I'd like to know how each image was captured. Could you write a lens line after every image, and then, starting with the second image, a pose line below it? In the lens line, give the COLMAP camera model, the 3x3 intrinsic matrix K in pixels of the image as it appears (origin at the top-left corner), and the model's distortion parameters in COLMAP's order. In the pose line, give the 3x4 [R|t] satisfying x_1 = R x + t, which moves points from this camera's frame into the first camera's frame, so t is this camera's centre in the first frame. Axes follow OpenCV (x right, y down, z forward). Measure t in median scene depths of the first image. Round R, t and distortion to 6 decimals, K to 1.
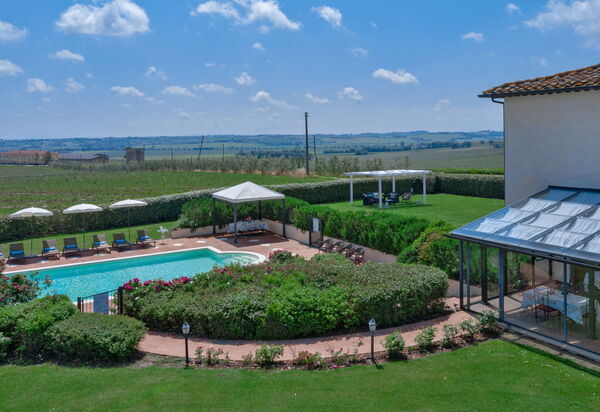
lens RADIAL K [[512.4, 0, 316.7], [0, 512.4, 207.9], [0, 0, 1]] dist [0.001393, 0.001515]
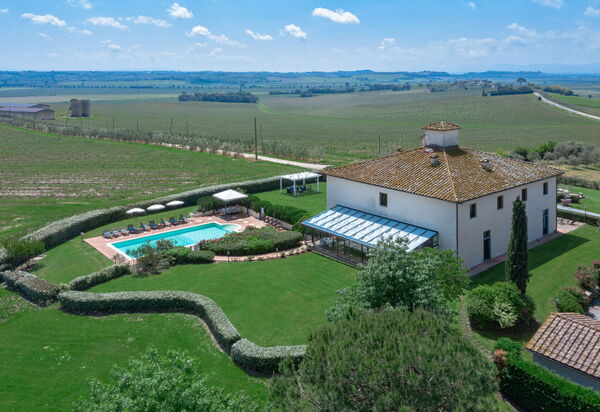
lens RADIAL K [[505.3, 0, 300.0], [0, 505.3, 206.0], [0, 0, 1]] dist [0.233954, 0.003010]
pose [[0.997252, -0.035820, 0.064846, 0.019672], [0.028231, 0.993035, 0.114384, -0.234159], [-0.068492, -0.112239, 0.991318, -1.217073]]
